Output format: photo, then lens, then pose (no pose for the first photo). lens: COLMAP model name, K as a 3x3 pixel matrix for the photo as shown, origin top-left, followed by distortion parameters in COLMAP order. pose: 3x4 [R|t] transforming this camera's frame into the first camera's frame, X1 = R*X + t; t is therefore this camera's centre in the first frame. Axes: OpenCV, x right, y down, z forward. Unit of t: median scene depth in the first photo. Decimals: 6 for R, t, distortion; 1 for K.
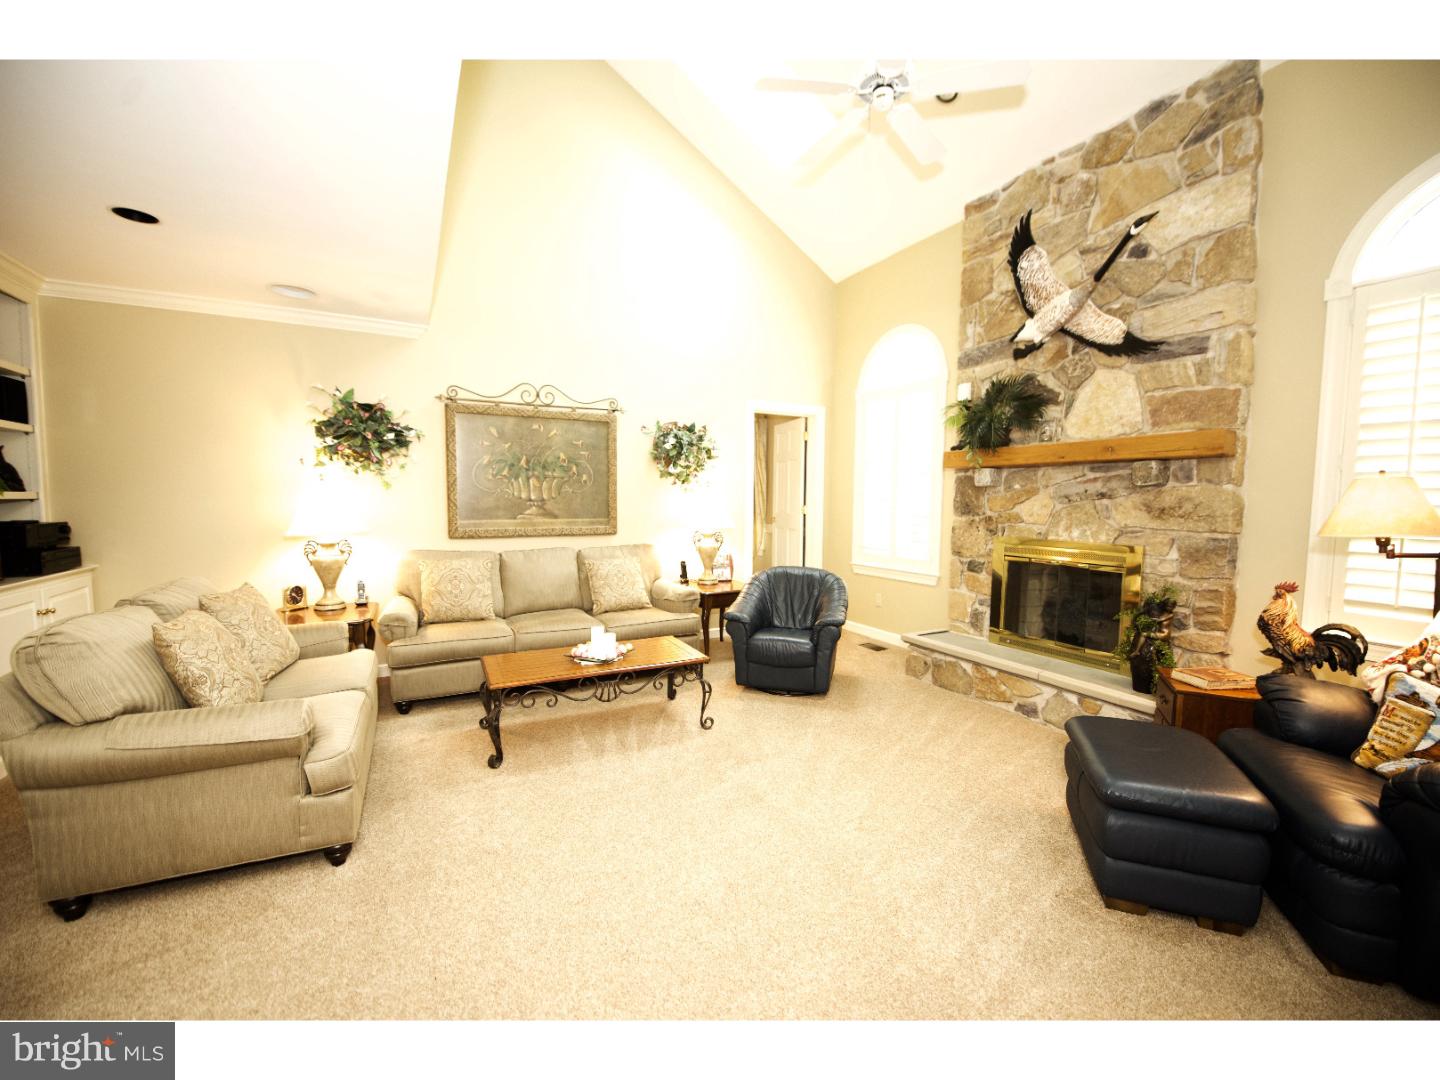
lens RADIAL K [[577.0, 0, 720.3], [0, 577.0, 536.0], [0, 0, 1]] dist [-0.011906, -0.001378]
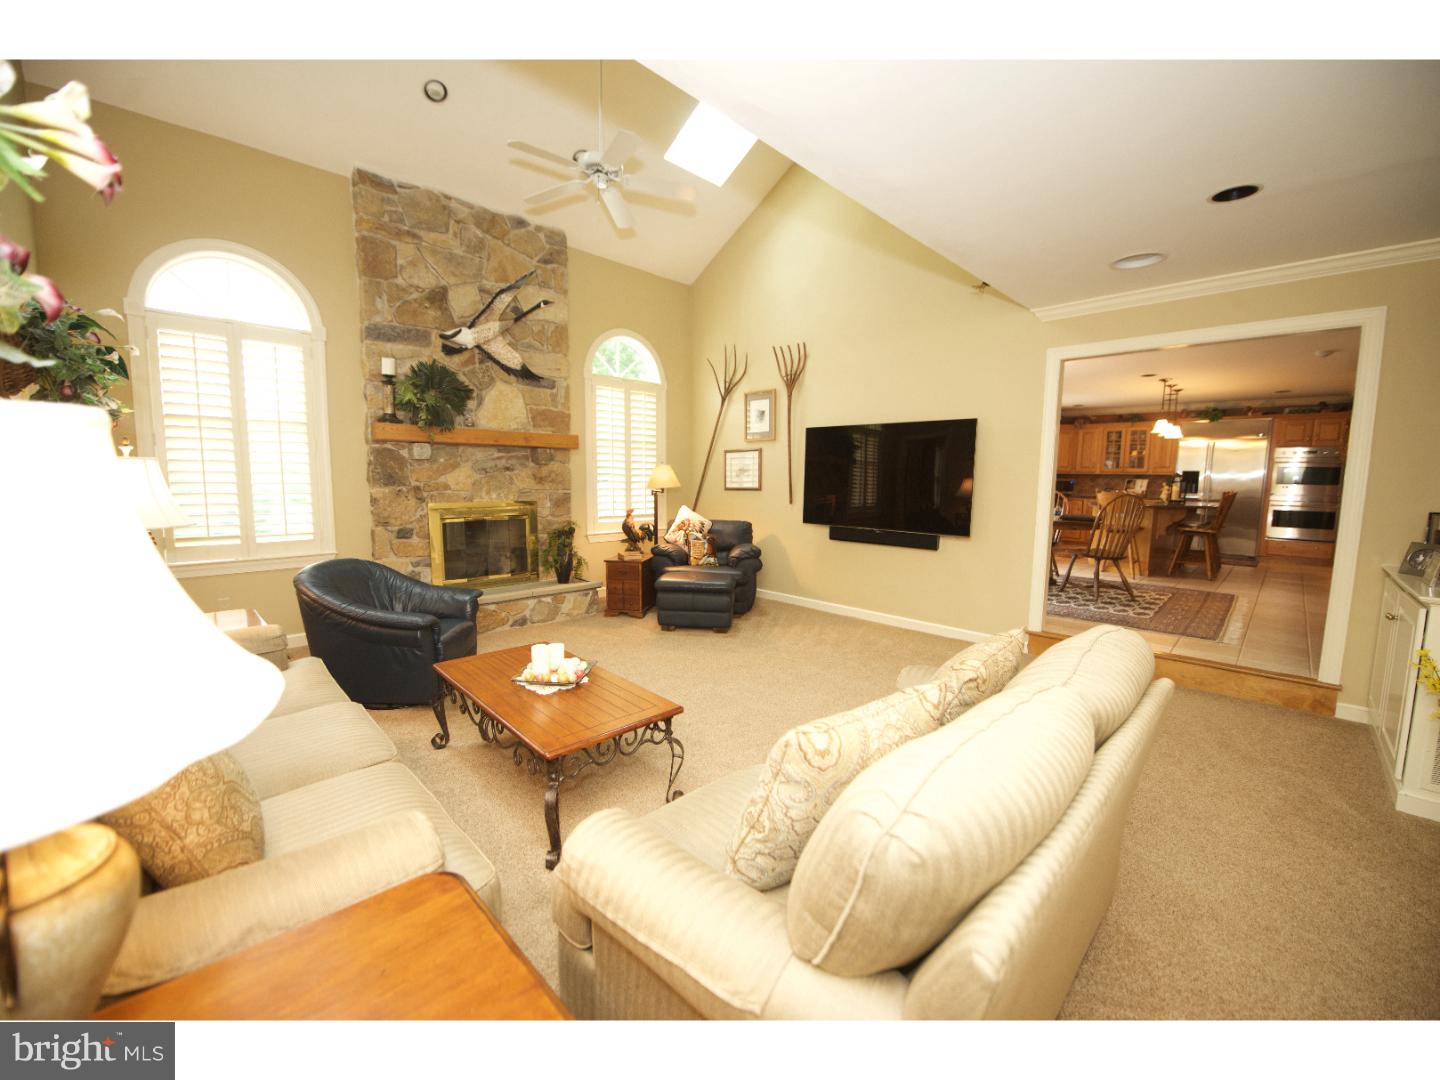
lens RADIAL K [[577.0, 0, 723.6], [0, 577.0, 538.9], [0, 0, 1]] dist [-0.011906, -0.001378]
pose [[-0.290511, -0.116194, 0.949791, -0.895215], [0.047178, 0.989653, 0.135500, -0.064498], [-0.955708, 0.084174, -0.282023, 0.869195]]
